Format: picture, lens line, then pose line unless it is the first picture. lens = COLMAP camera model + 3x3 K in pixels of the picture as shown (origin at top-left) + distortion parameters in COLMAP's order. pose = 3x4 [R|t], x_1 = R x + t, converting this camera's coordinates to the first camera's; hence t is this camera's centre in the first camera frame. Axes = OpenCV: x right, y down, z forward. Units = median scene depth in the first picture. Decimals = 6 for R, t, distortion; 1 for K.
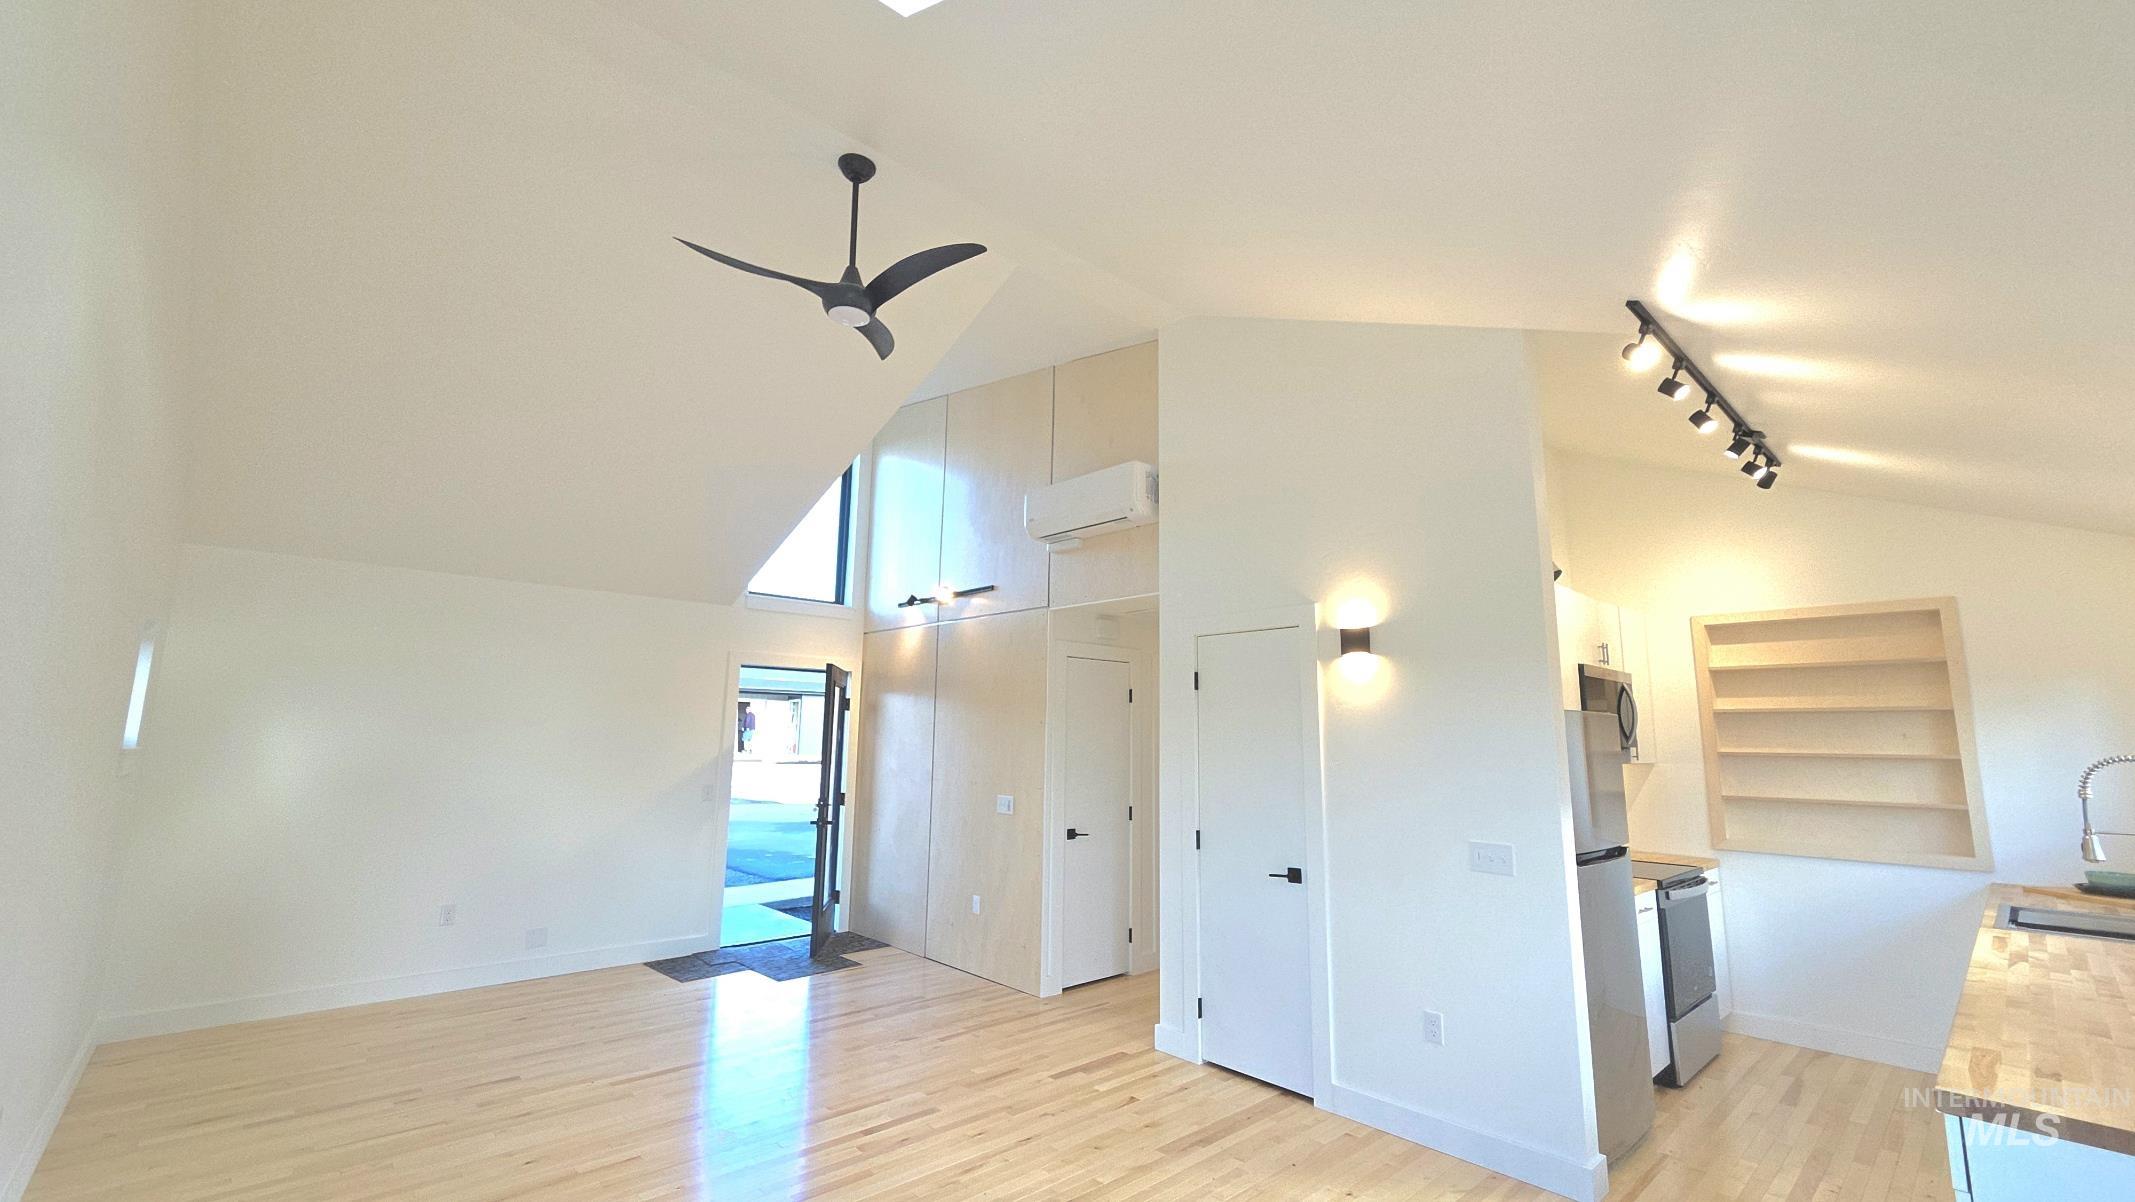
lens RADIAL K [[878.7, 0, 1067.5], [0, 878.7, 601.0], [0, 0, 1]] dist [0.001162, 0.000035]
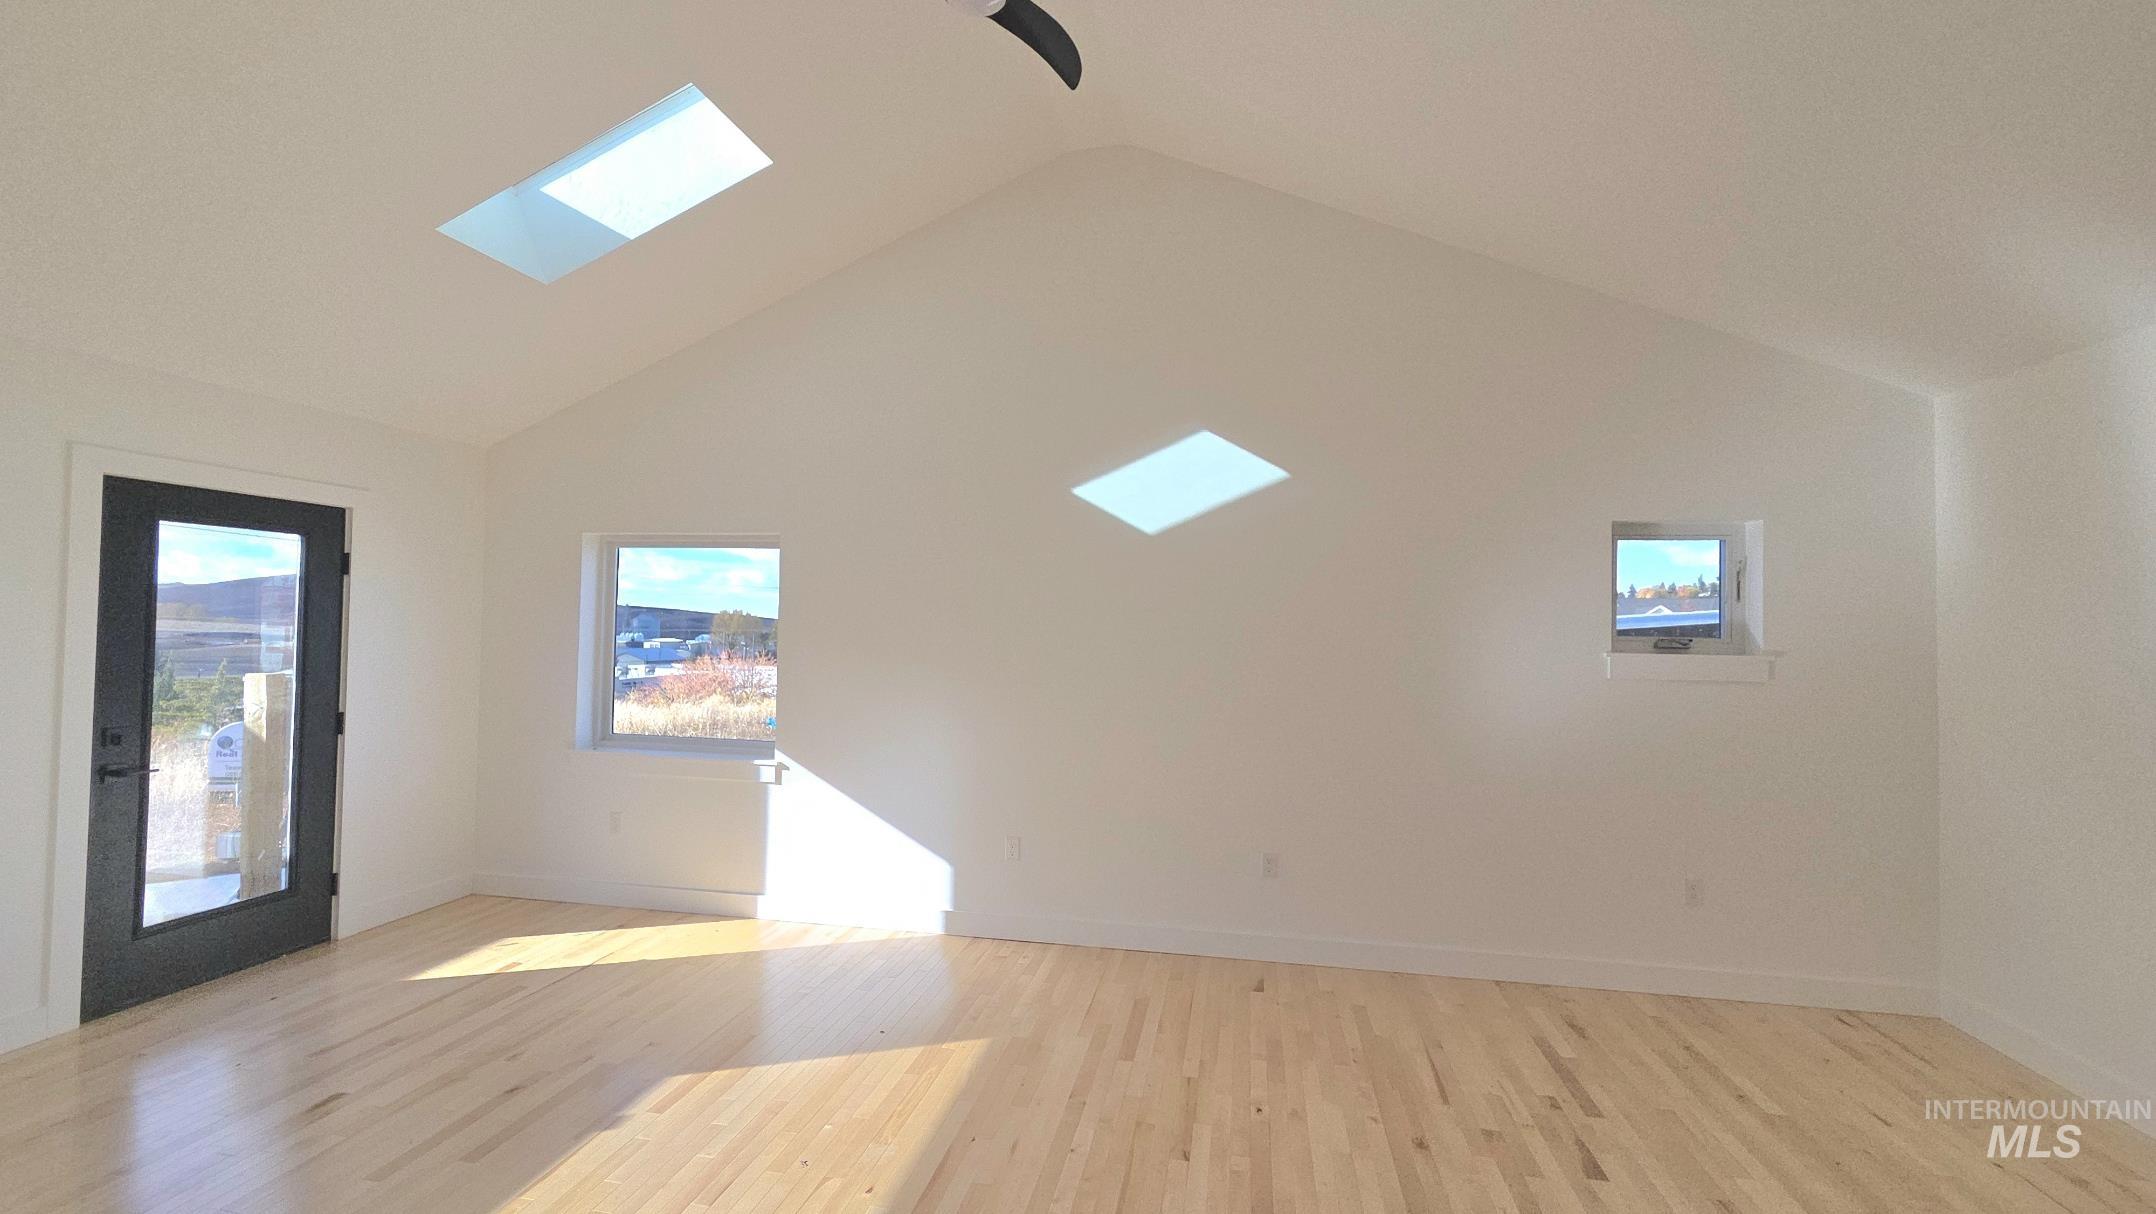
lens RADIAL K [[863.9, 0, 1078.0], [0, 863.9, 607.0], [0, 0, 1]] dist [-0.000138, 0.000046]
pose [[-0.809105, -0.041602, -0.586190, 0.046486], [0.068629, 0.983977, -0.164559, 0.216438], [0.583643, -0.173375, -0.793285, 1.318816]]
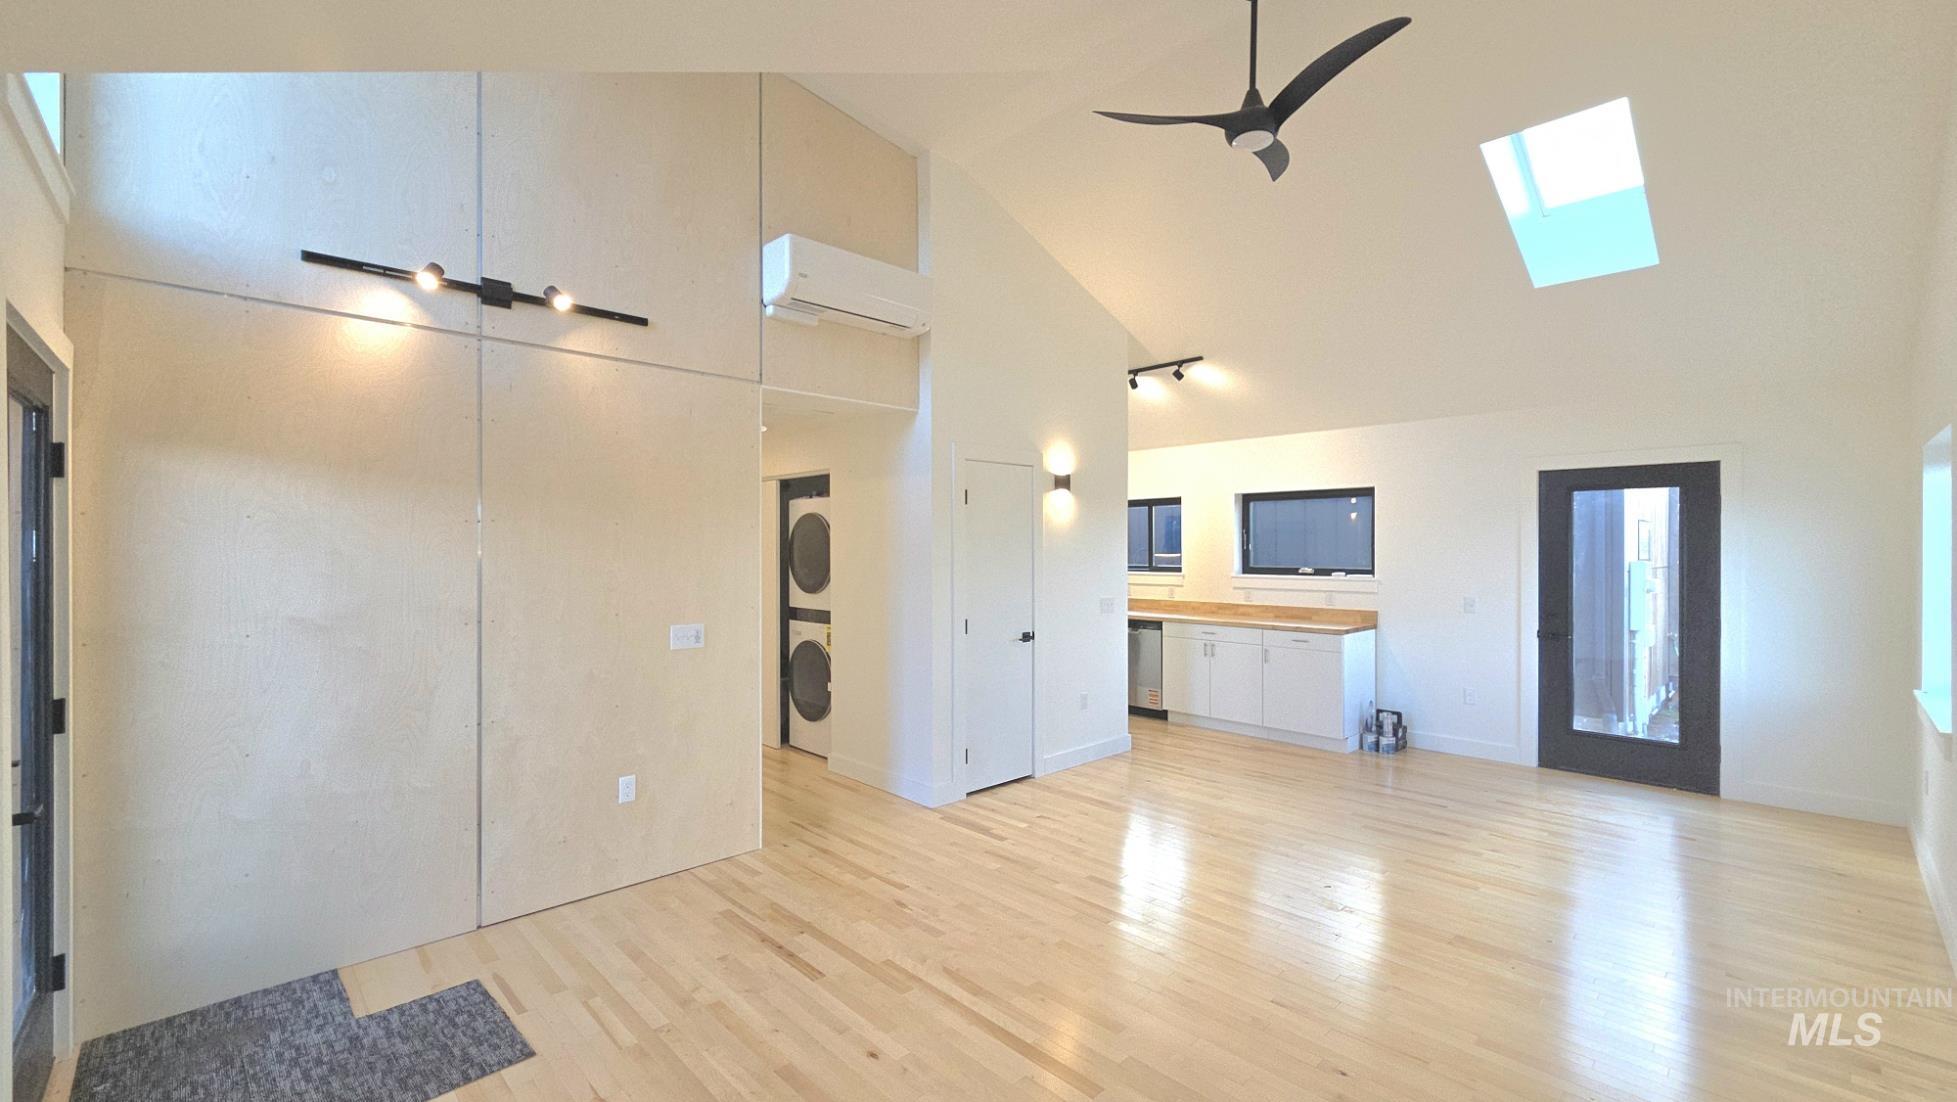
lens RADIAL K [[798.1, 0, 978.5], [0, 798.1, 551.0], [0, 0, 1]] dist [0.000127, -0.000042]
pose [[-0.028697, -0.017993, 0.999426, -1.053092], [-0.157213, 0.987476, 0.013264, 0.165374], [-0.987148, -0.156742, -0.031167, 1.135082]]
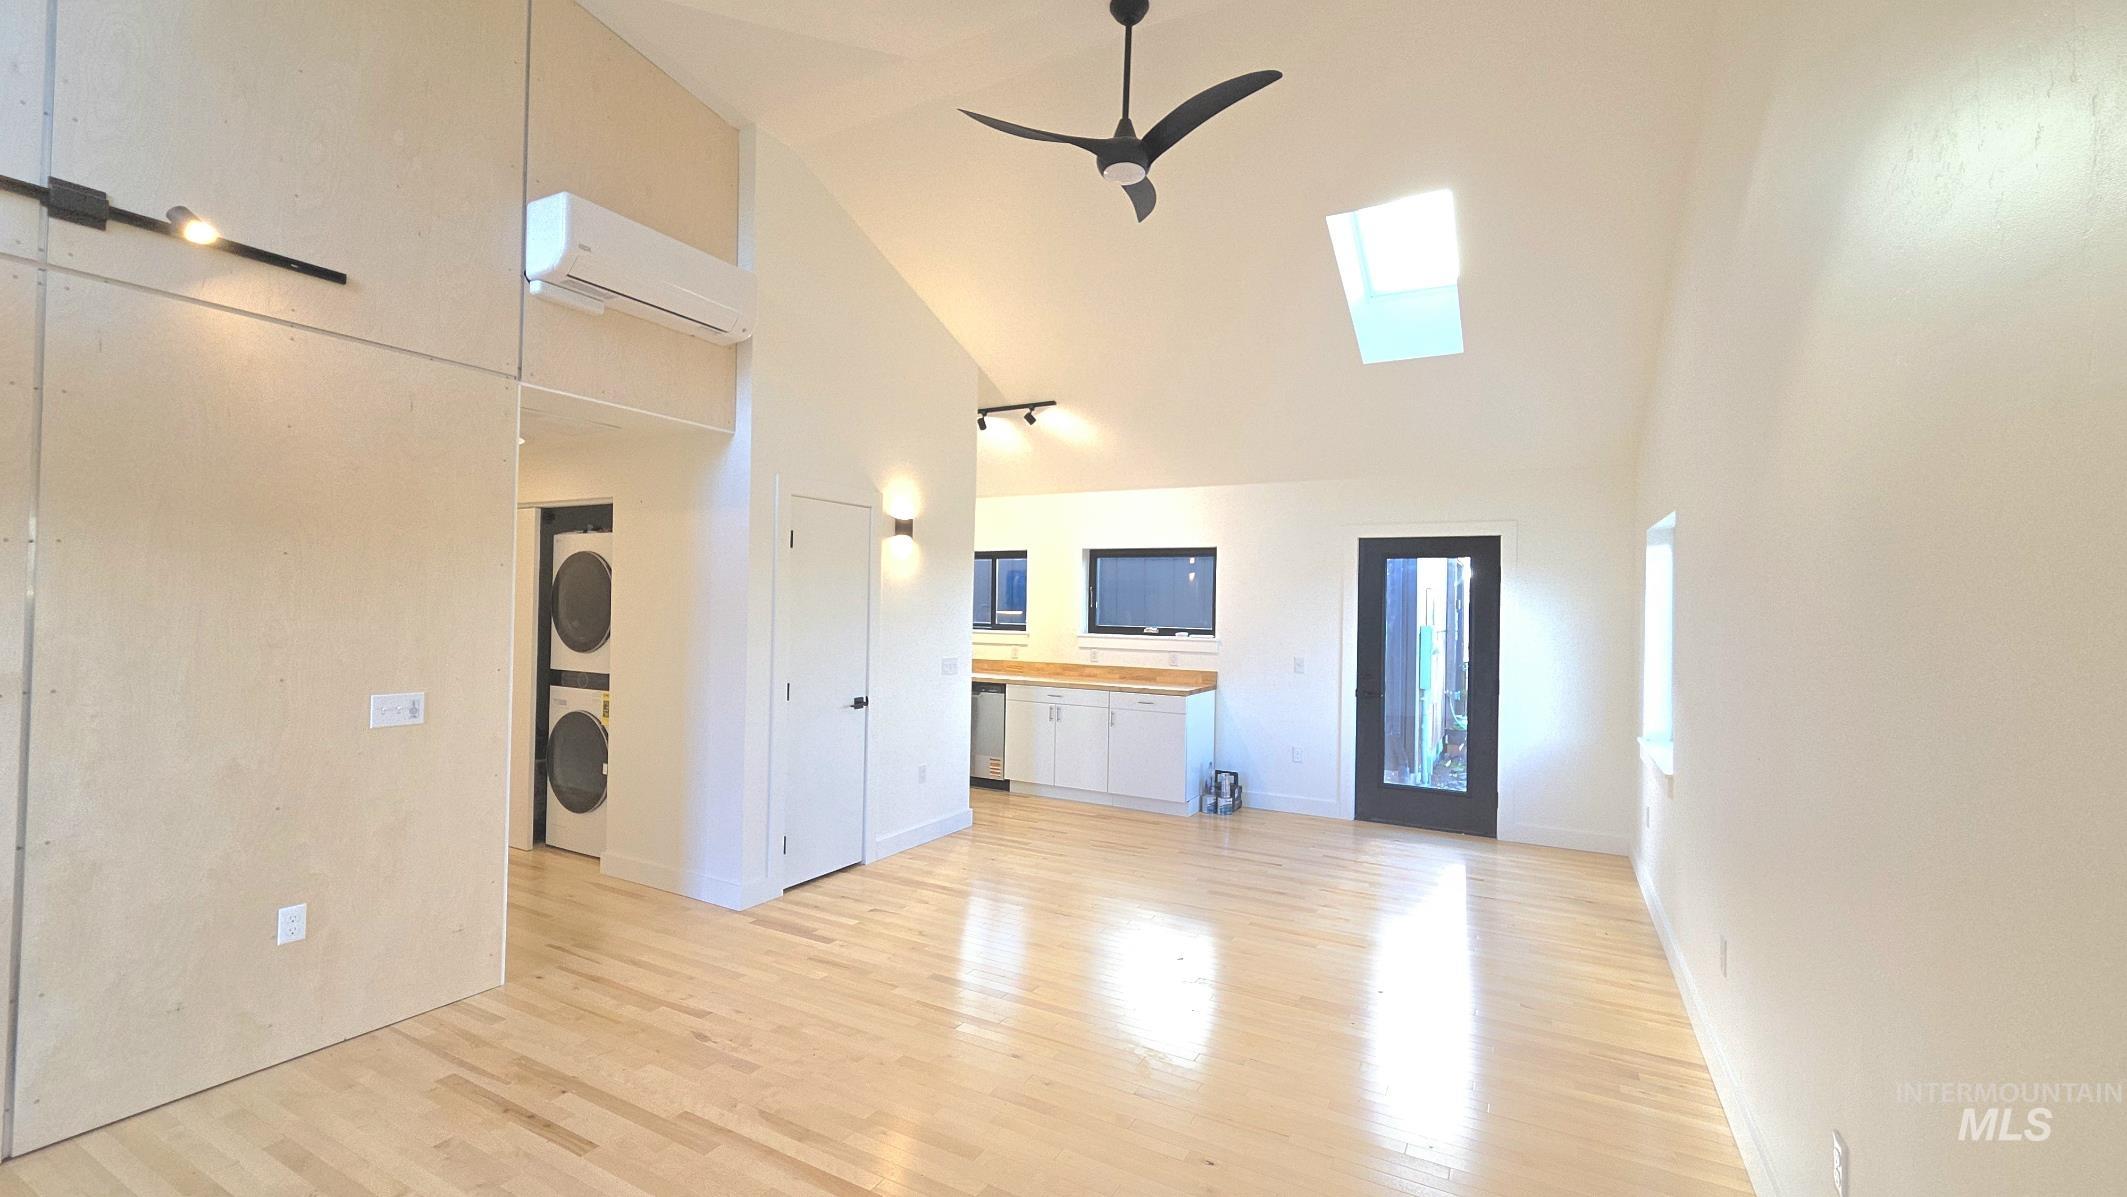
lens RADIAL K [[864.7, 0, 1063.5], [0, 864.7, 598.5], [0, 0, 1]] dist [0.001424, -0.000725]
pose [[-0.328835, -0.011535, 0.944317, -1.009764], [-0.172529, 0.983831, -0.048061, 0.171802], [-0.928494, -0.178726, -0.325509, 1.151619]]
